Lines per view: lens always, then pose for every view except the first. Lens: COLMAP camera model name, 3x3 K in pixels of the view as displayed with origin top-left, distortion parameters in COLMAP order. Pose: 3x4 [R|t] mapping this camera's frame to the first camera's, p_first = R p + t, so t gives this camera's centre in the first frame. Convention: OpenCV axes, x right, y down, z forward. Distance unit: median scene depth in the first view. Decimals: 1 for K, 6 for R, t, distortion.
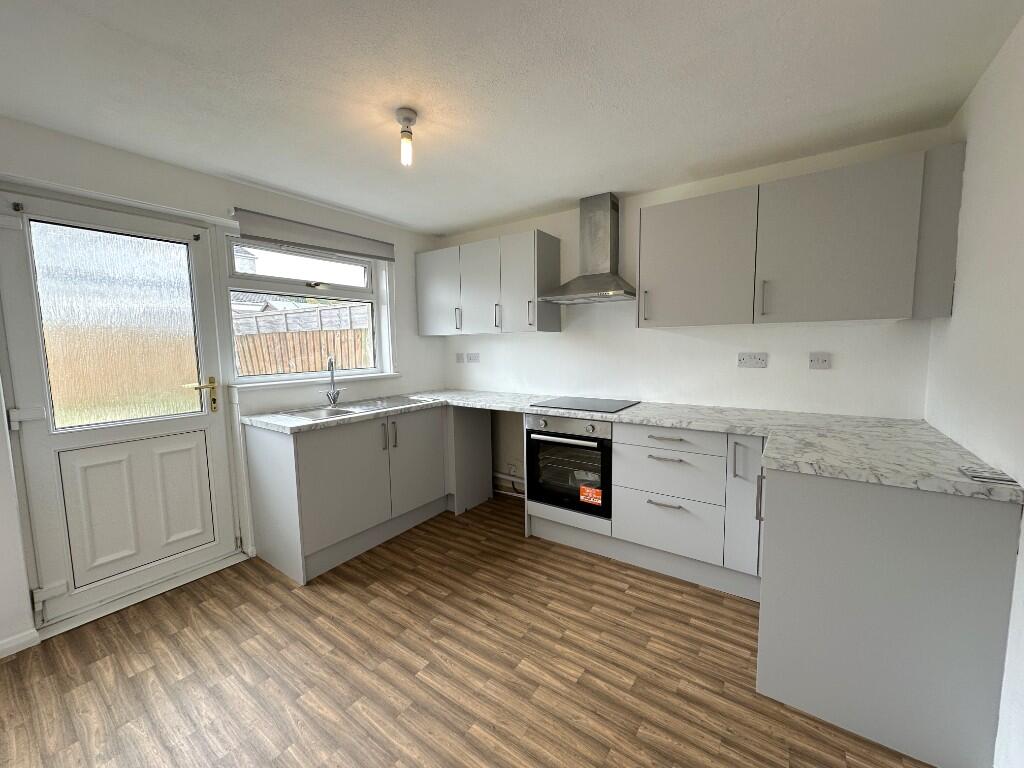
lens RADIAL K [[408.0, 0, 512.0], [0, 408.0, 384.0], [0, 0, 1]] dist [0.001422, 0.000564]
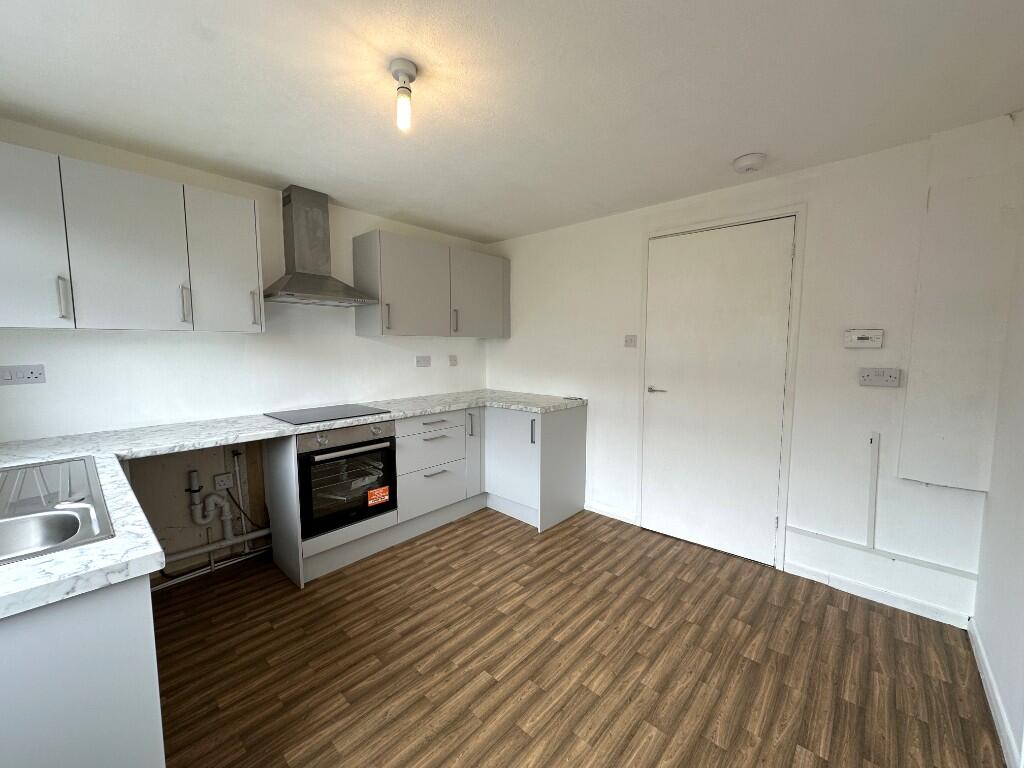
lens RADIAL K [[404.2, 0, 510.3], [0, 404.2, 410.3], [0, 0, 1]] dist [-0.001713, -0.000301]
pose [[0.114517, -0.136661, 0.983976, -0.833634], [0.096205, 0.987363, 0.125935, -0.040243], [-0.988752, 0.080242, 0.126217, 0.599563]]
